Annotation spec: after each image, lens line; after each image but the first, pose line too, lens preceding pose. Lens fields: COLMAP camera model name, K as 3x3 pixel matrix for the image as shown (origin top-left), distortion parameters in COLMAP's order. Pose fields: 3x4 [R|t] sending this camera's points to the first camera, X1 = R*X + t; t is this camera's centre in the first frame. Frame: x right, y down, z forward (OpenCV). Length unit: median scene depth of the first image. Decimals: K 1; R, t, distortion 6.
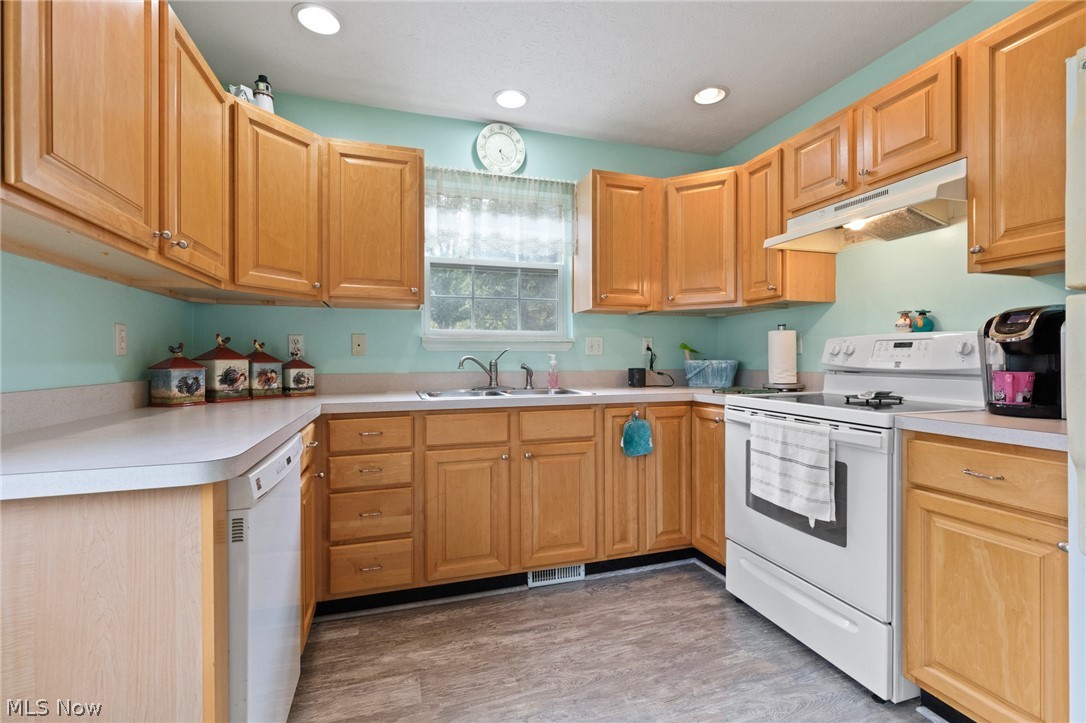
lens RADIAL K [[488.8, 0, 553.2], [0, 488.8, 360.1], [0, 0, 1]] dist [0.011384, -0.002922]
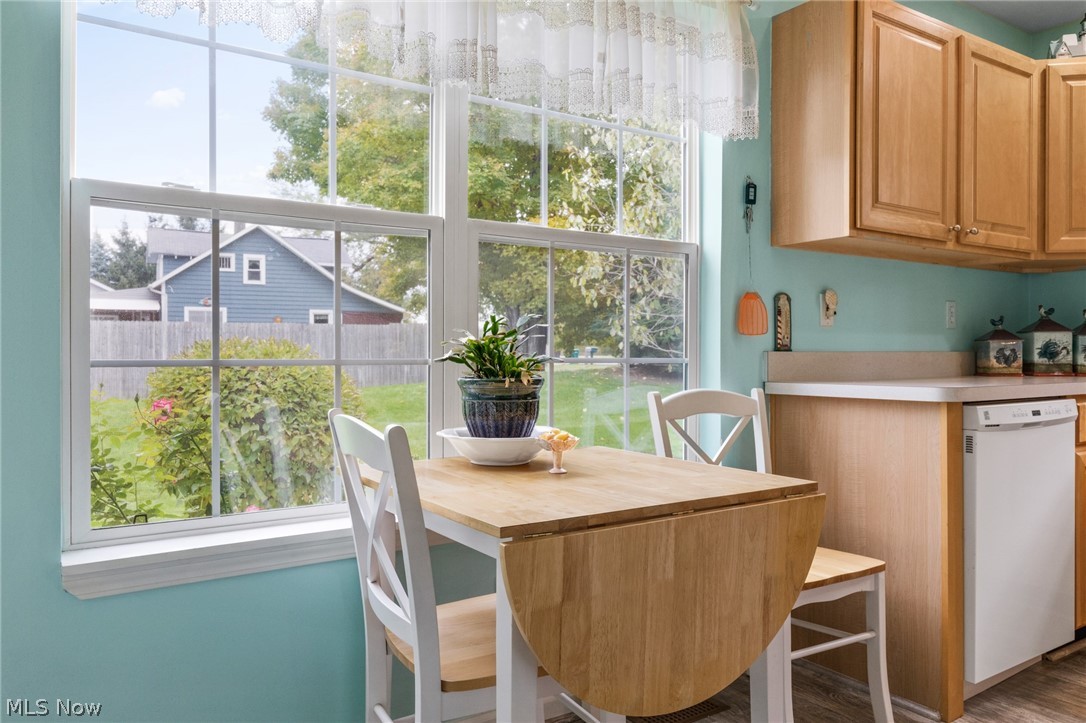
lens RADIAL K [[812.5, 0, 540.0], [0, 812.5, 354.3], [0, 0, 1]] dist [0.005711, -0.008054]
pose [[0.275808, 0.004469, -0.961202, 0.546364], [-0.003916, 0.999986, 0.003526, 0.038631], [0.961205, 0.002791, 0.275822, -0.356003]]
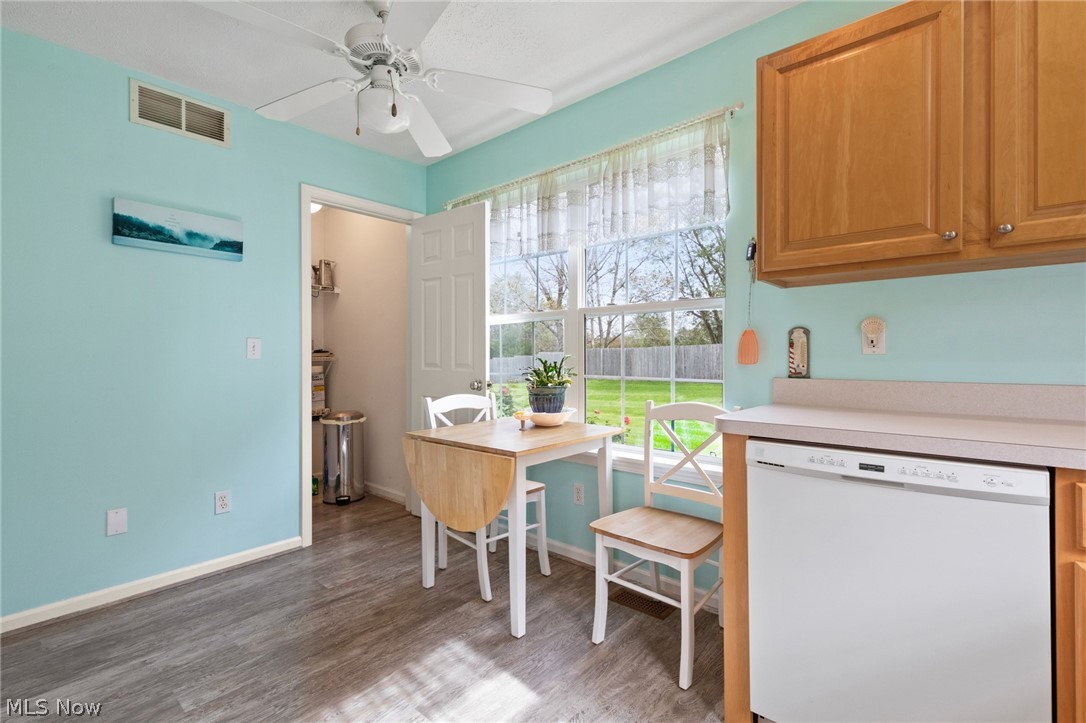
lens RADIAL K [[488.8, 0, 546.5], [0, 488.8, 357.5], [0, 0, 1]] dist [0.011384, -0.002922]
pose [[-0.857736, 0.007168, -0.514041, 0.269470], [0.003362, 0.999960, 0.008335, -0.007745], [0.514080, 0.005421, -0.857725, 0.845688]]
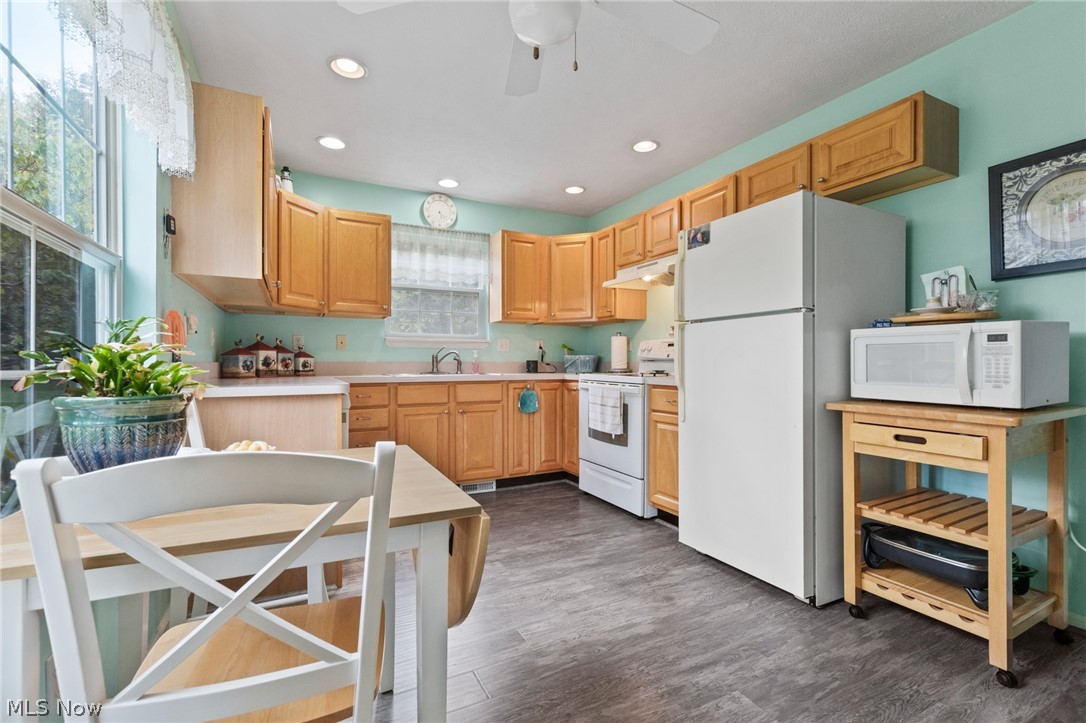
lens RADIAL K [[488.8, 0, 551.3], [0, 488.8, 365.9], [0, 0, 1]] dist [0.011384, -0.002922]
pose [[0.986539, 0.002220, 0.163509, -0.020272], [-0.002735, 0.999992, 0.002924, 0.038951], [-0.163501, -0.003332, 0.986538, -0.653224]]
